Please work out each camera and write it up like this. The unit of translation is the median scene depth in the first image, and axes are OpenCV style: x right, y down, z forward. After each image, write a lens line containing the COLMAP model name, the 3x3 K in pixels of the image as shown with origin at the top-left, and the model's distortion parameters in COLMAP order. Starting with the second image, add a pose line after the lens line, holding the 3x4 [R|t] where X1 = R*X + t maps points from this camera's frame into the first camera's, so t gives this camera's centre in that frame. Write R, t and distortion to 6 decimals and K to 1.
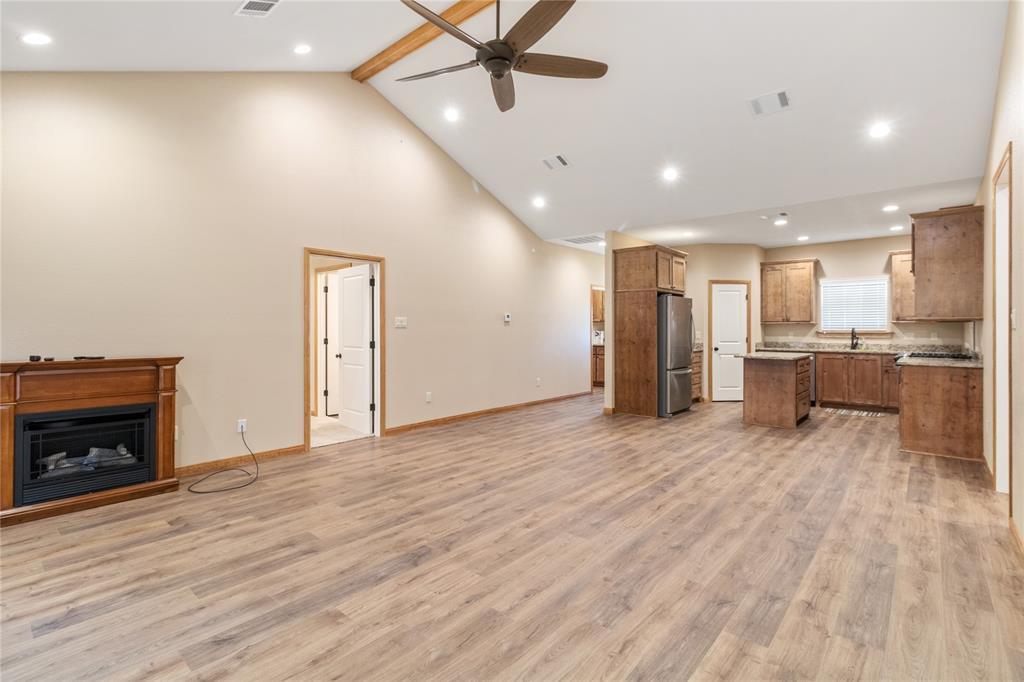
lens RADIAL K [[478.0, 0, 517.0], [0, 478.0, 328.0], [0, 0, 1]] dist [0.001477, 0.000541]
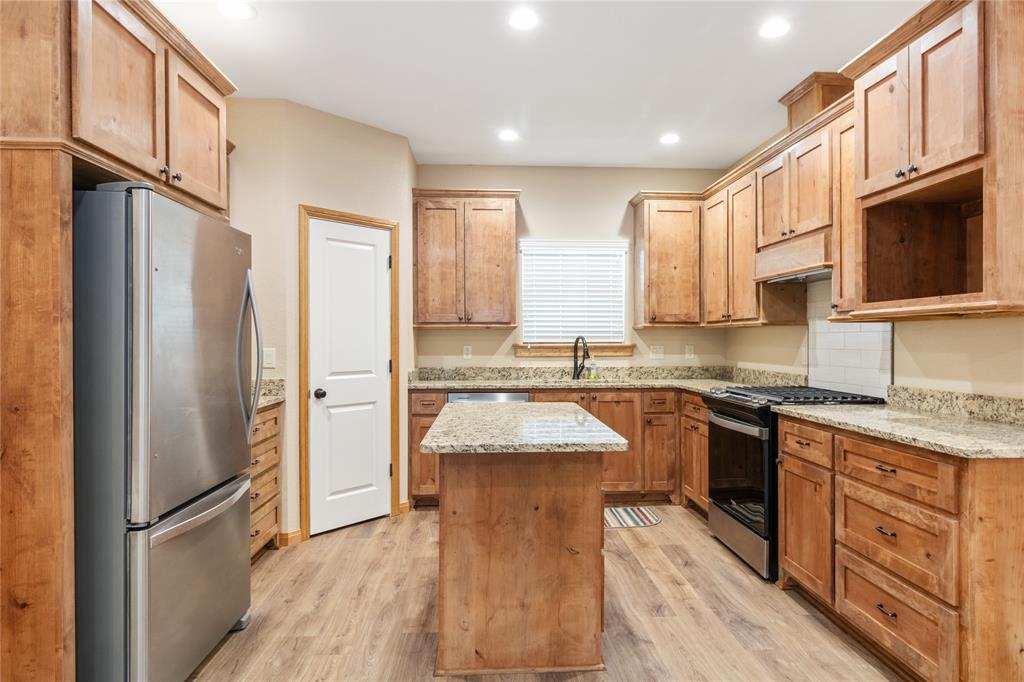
lens RADIAL K [[583.8, 0, 518.6], [0, 583.8, 338.7], [0, 0, 1]] dist [0.001515, -0.002219]
pose [[0.715996, -0.002303, 0.698100, 0.254958], [0.002584, 0.999996, 0.000649, 0.001329], [-0.698099, 0.001340, 0.716000, 0.686871]]
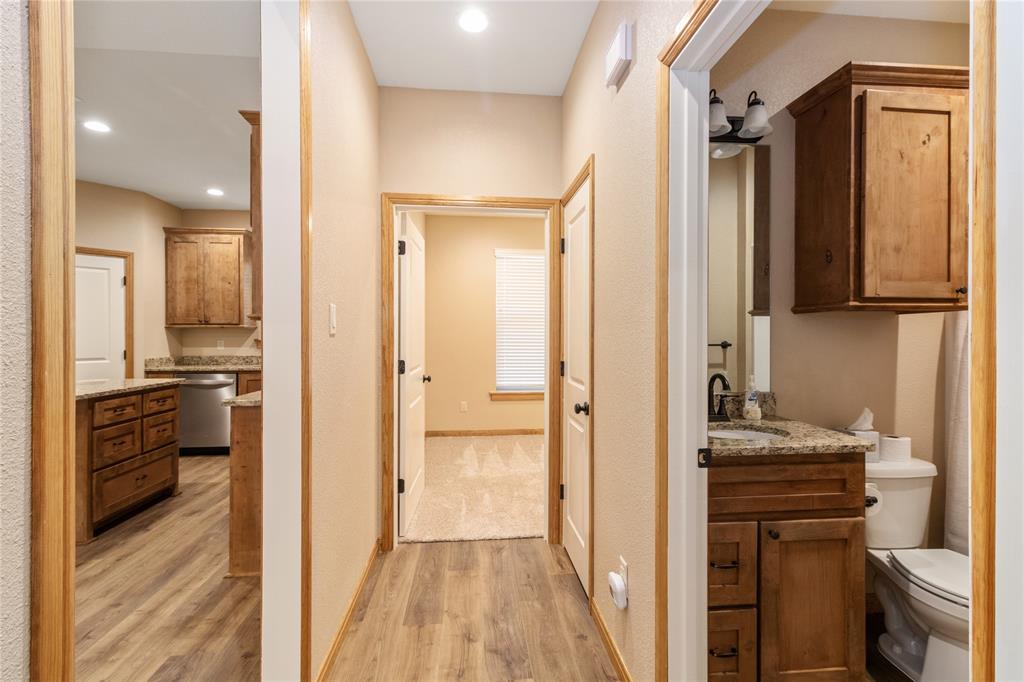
lens RADIAL K [[474.4, 0, 517.6], [0, 474.4, 334.1], [0, 0, 1]] dist [0.005498, 0.000419]
pose [[0.690055, 0.000708, 0.723756, 0.476446], [0.000241, 0.999999, -0.001209, 0.000725], [-0.723757, 0.001009, 0.690055, 0.315572]]
